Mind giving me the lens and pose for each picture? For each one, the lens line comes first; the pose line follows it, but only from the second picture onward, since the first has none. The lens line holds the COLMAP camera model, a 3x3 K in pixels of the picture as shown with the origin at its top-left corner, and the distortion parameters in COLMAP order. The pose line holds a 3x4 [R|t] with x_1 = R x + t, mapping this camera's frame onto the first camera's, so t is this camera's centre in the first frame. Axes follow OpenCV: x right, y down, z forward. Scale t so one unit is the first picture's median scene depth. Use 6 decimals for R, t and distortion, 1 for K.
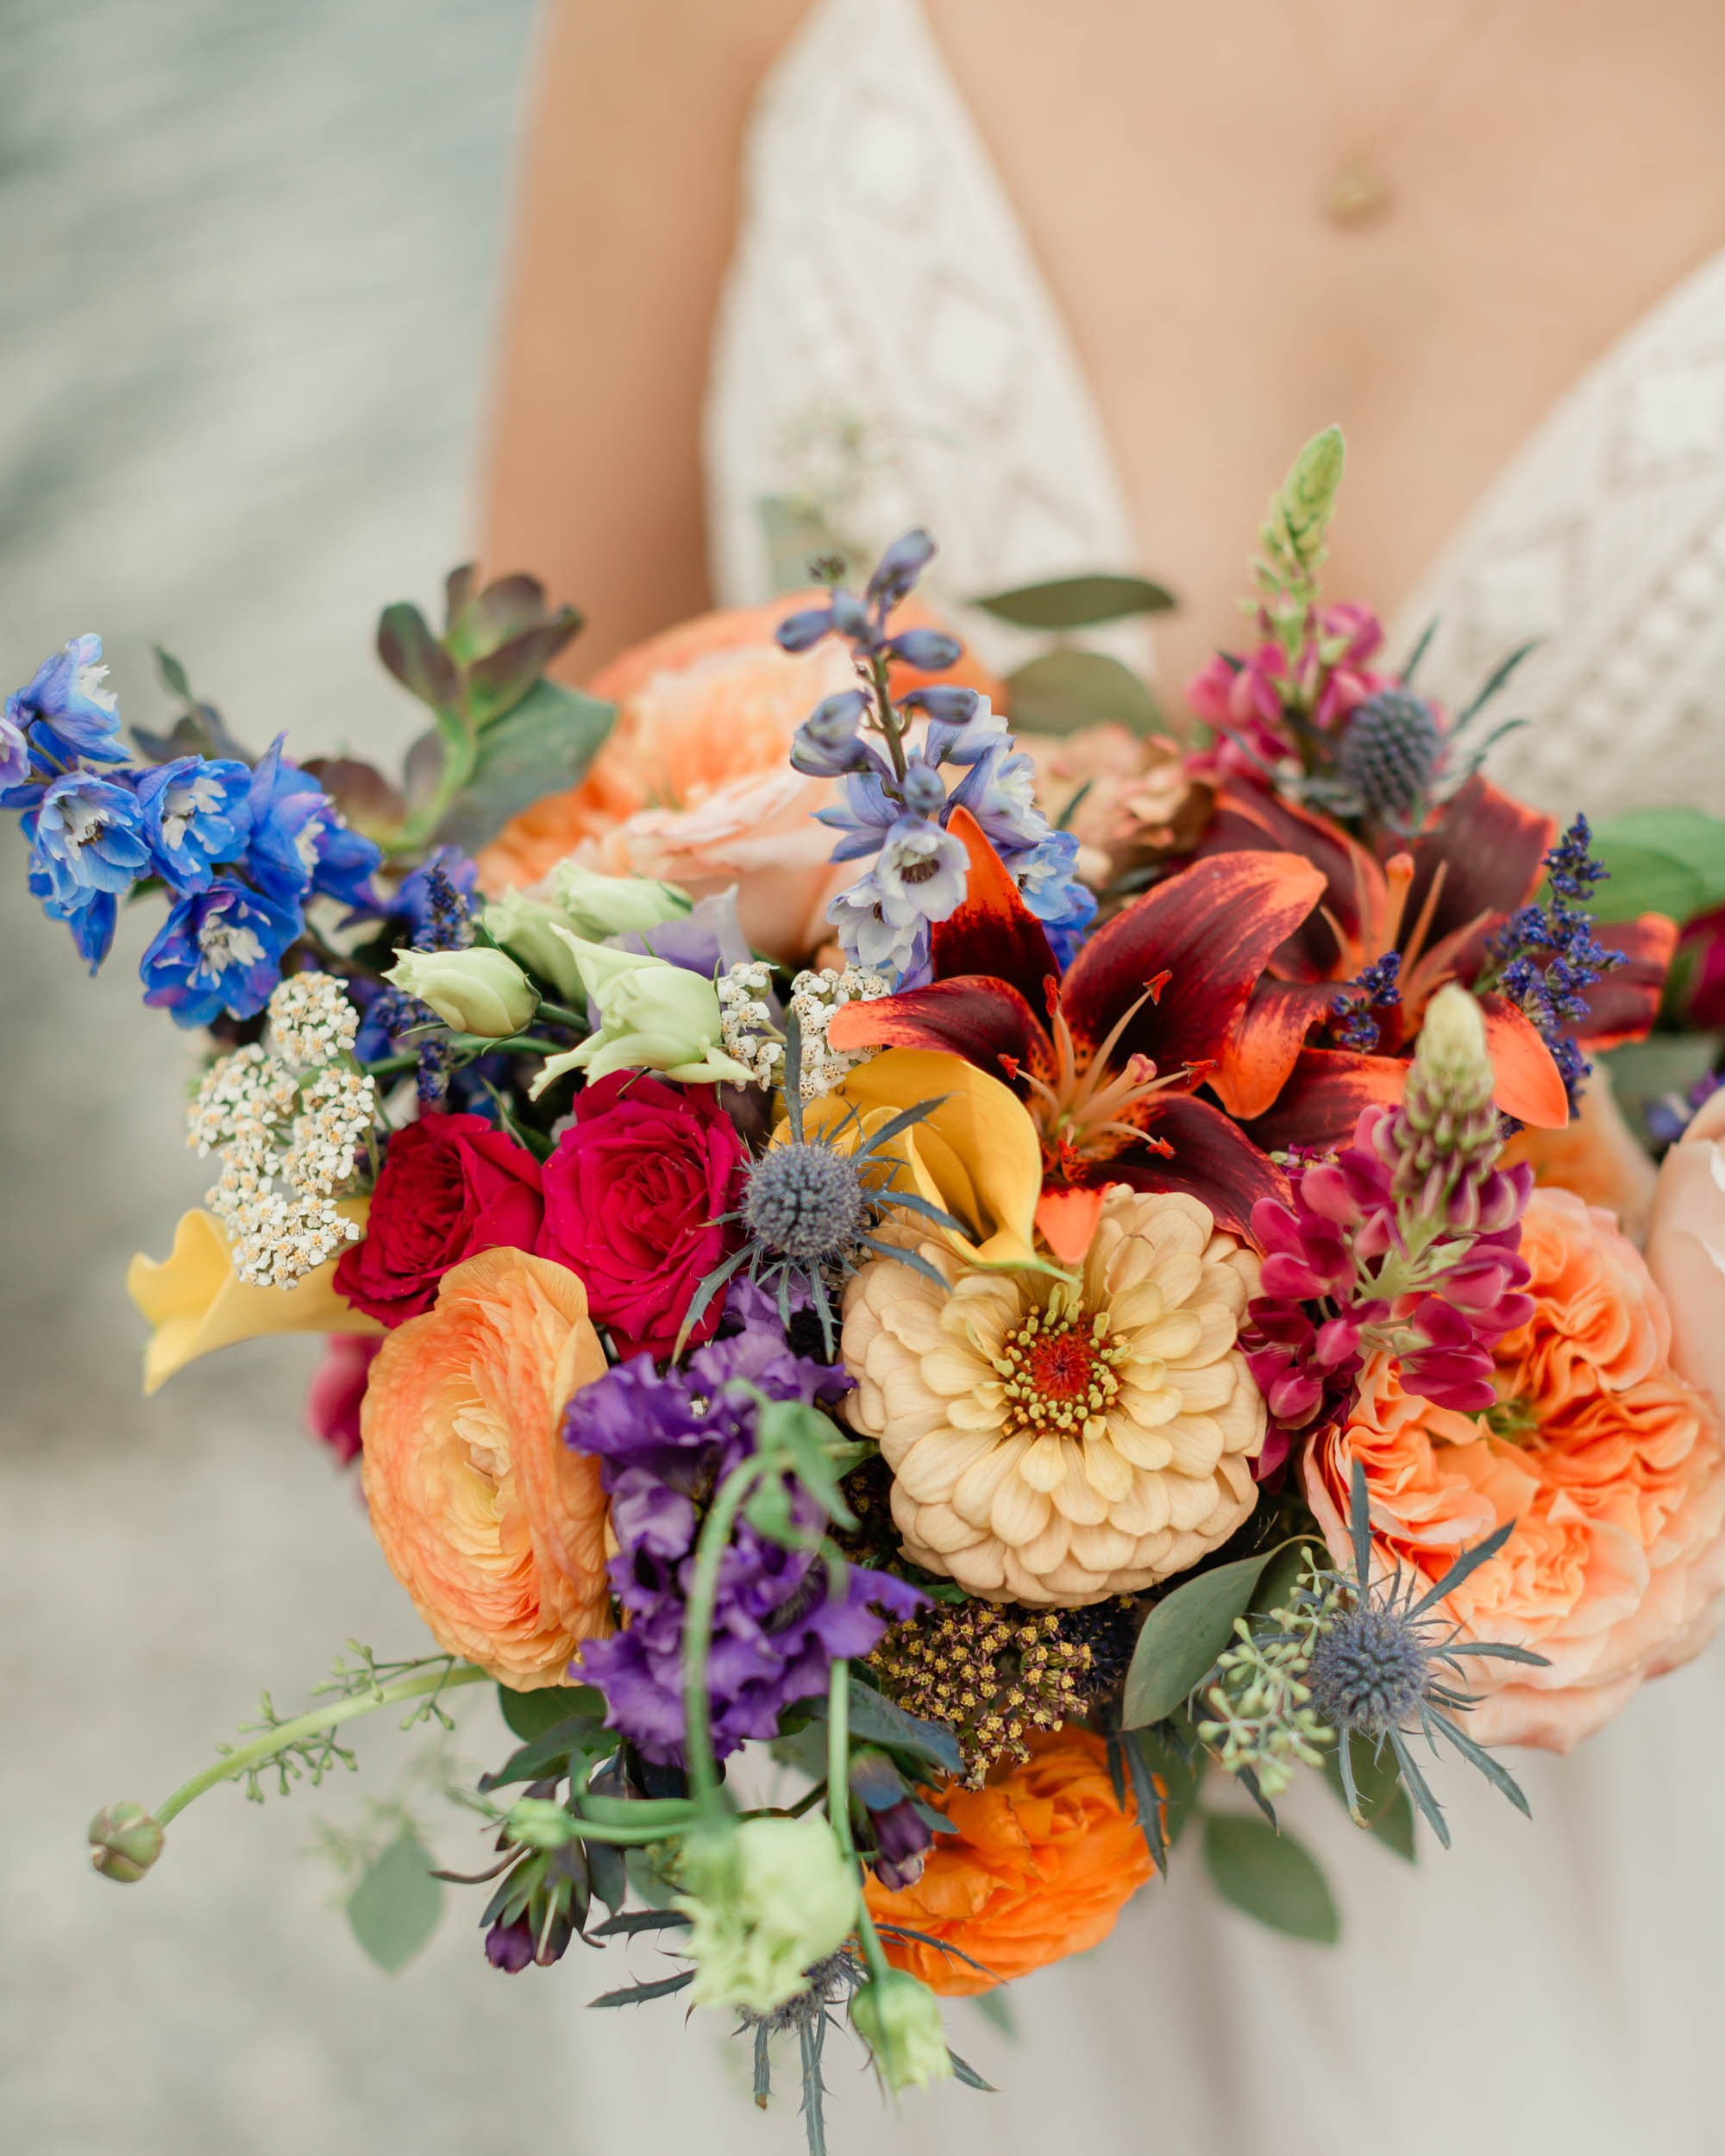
lens RADIAL K [[3898.6, 0, 823.1], [0, 3898.6, 1241.5], [0, 0, 1]] dist [-0.057421, -0.084161]
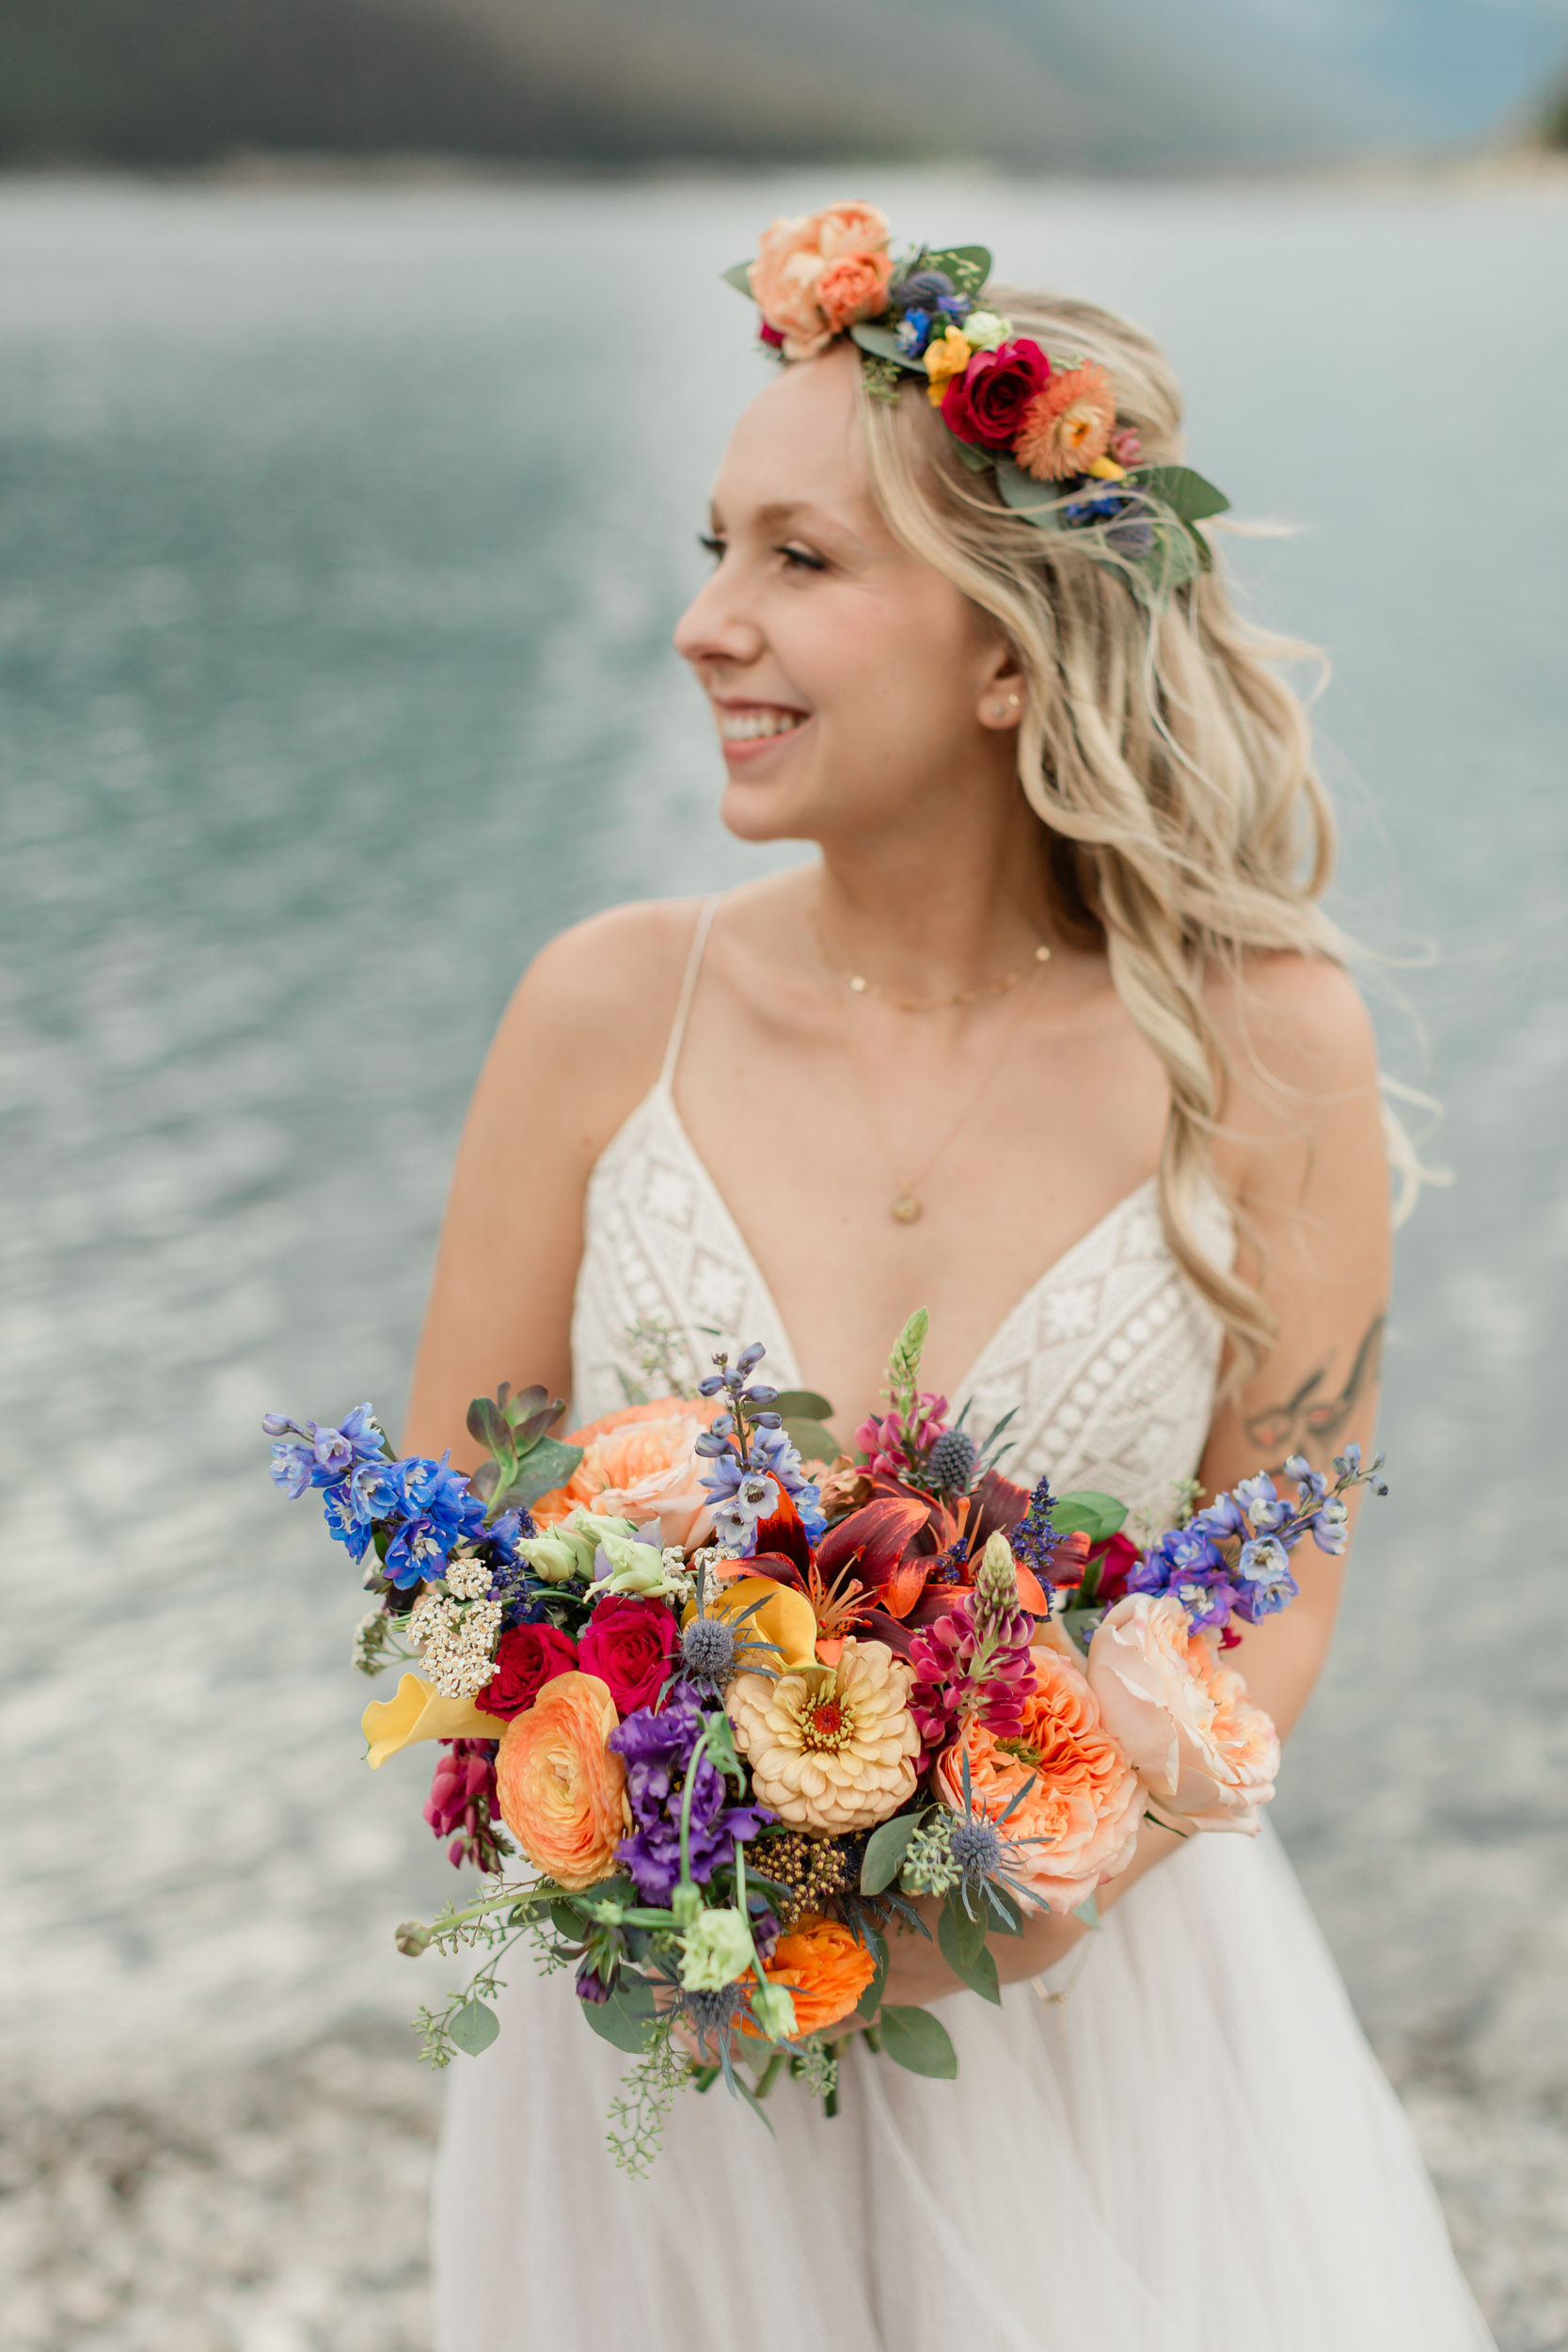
lens RADIAL K [[3474.6, 0, 757.4], [0, 3474.6, 1204.6], [0, 0, 1]] dist [0.008492, 0.026659]
pose [[0.992414, -0.004096, 0.122870, -0.213268], [0.037541, 0.961804, -0.271154, 0.277274], [-0.117066, 0.273710, 0.954661, -0.926782]]
